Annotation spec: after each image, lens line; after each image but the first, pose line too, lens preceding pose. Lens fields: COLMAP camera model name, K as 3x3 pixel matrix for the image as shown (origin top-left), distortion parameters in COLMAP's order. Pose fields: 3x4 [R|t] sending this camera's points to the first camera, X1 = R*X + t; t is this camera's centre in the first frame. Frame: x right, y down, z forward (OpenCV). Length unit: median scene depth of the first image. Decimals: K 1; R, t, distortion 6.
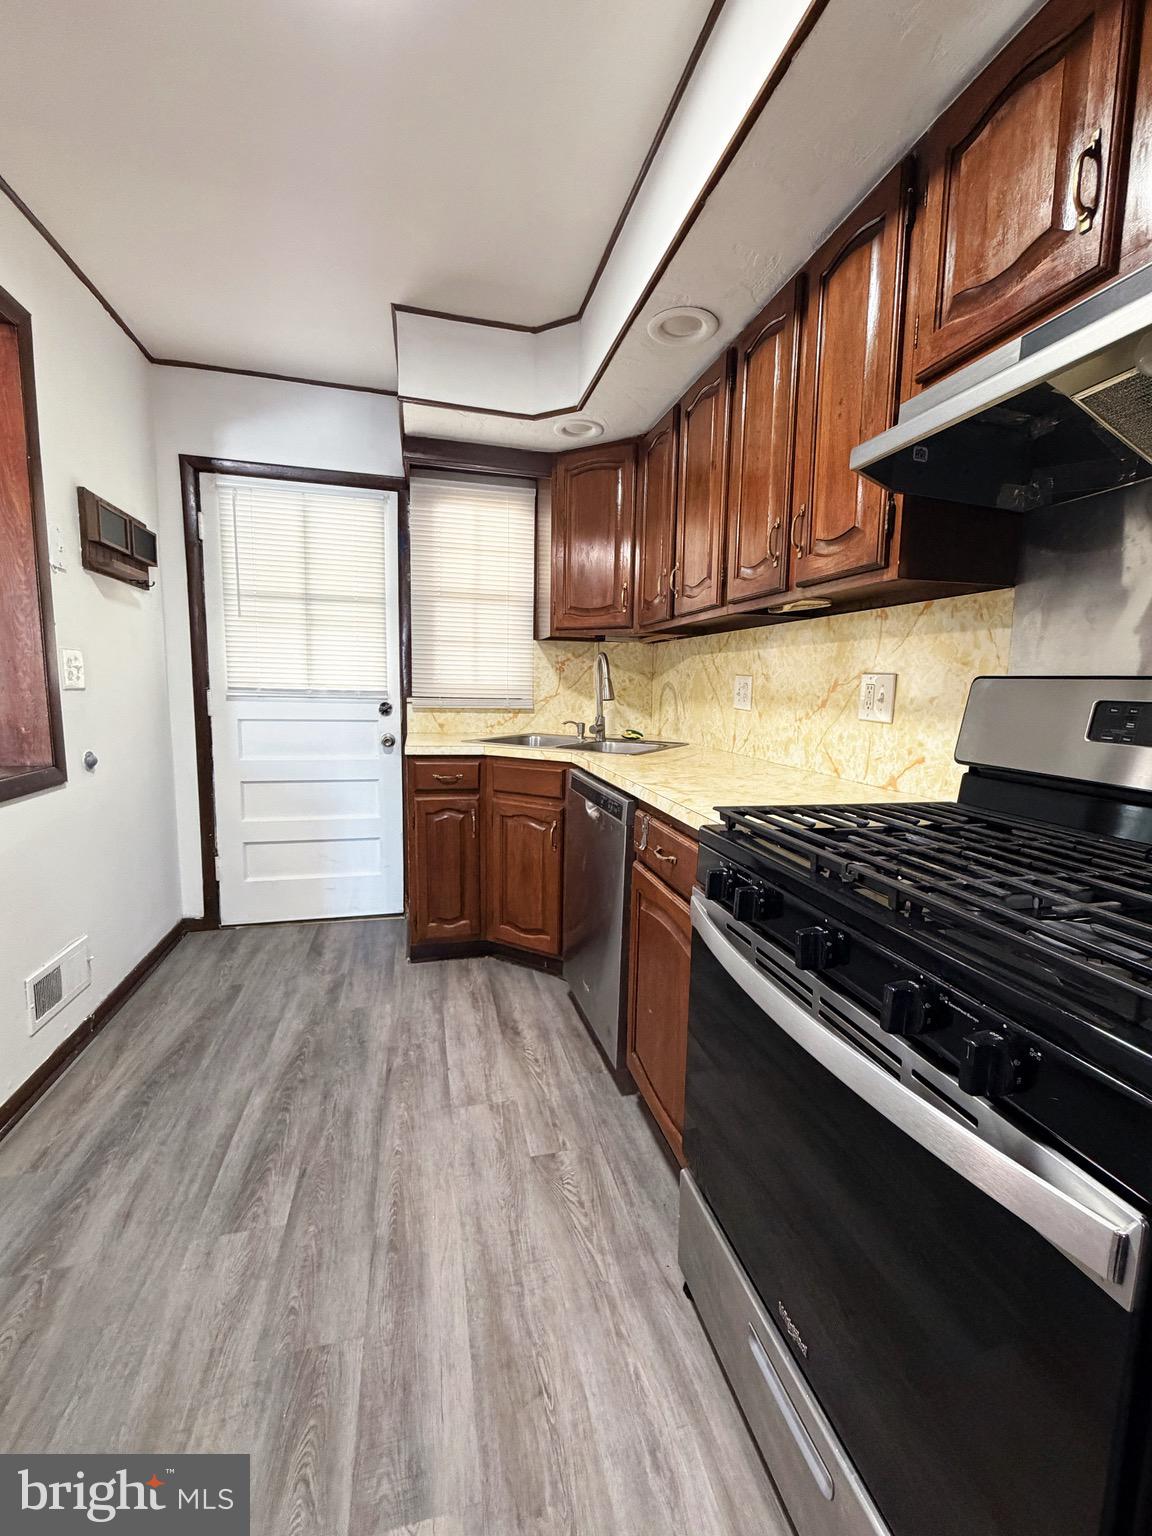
lens RADIAL K [[616.9, 0, 575.6], [0, 616.9, 758.2], [0, 0, 1]] dist [-0.002133, 0.000065]
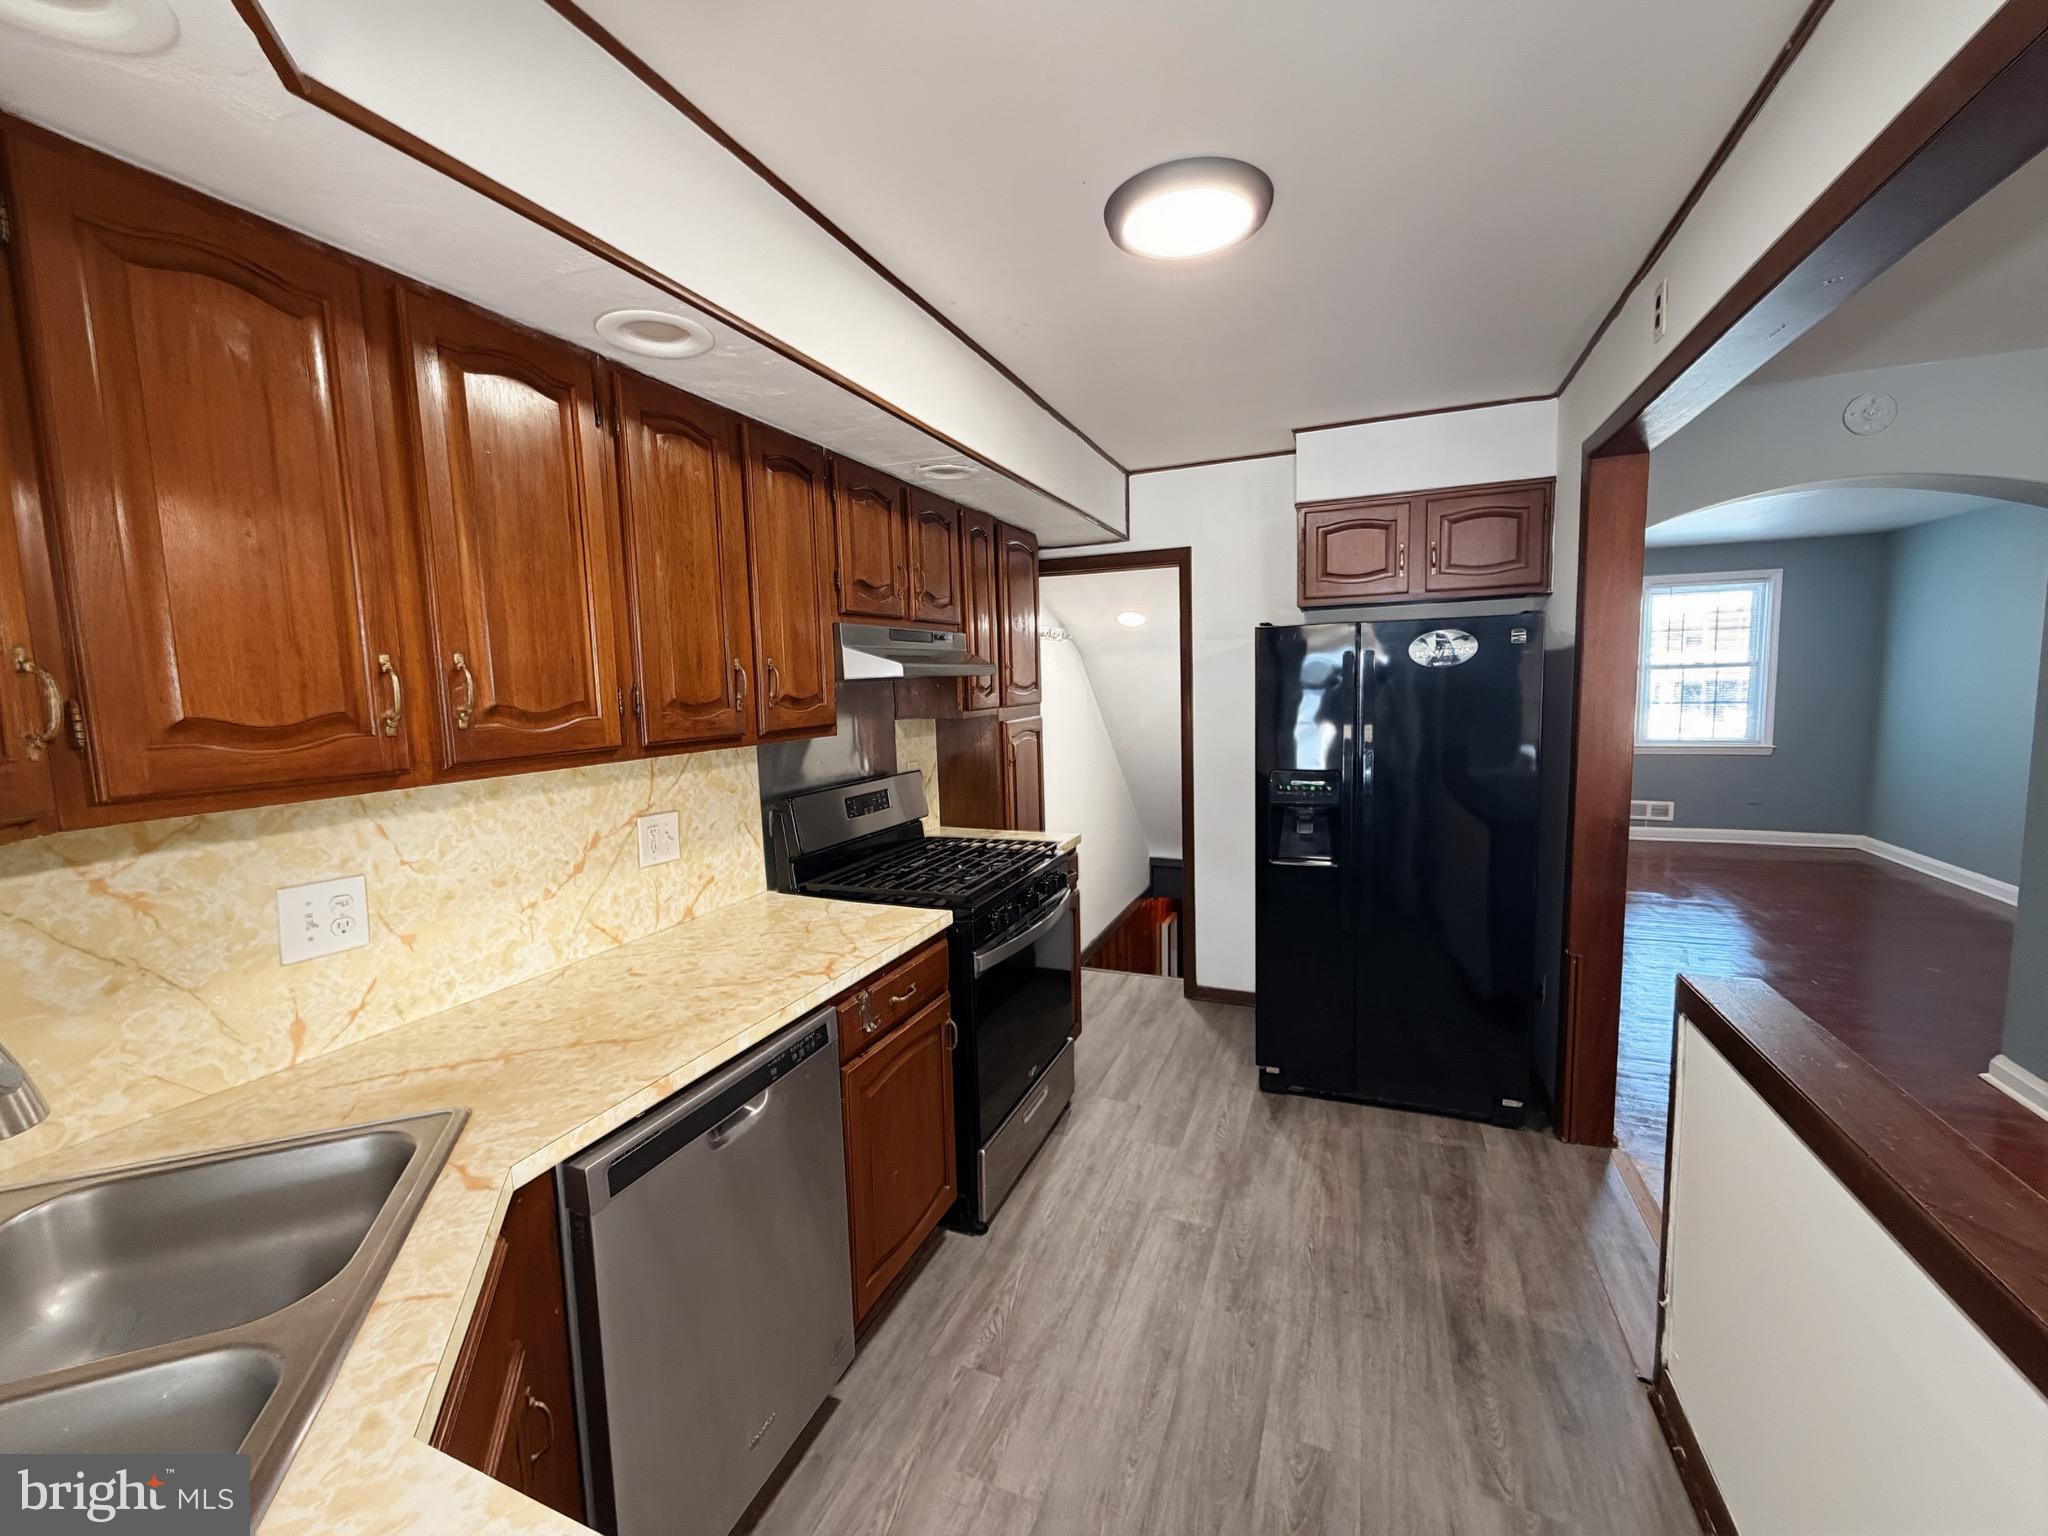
lens RADIAL K [[822.5, 0, 1021.5], [0, 822.5, 767.2], [0, 0, 1]] dist [-0.002133, 0.000065]
pose [[-0.797668, -0.065058, 0.599577, -0.761542], [0.084274, 0.972387, 0.217628, -0.465146], [-0.597179, 0.224124, -0.770159, 1.732812]]
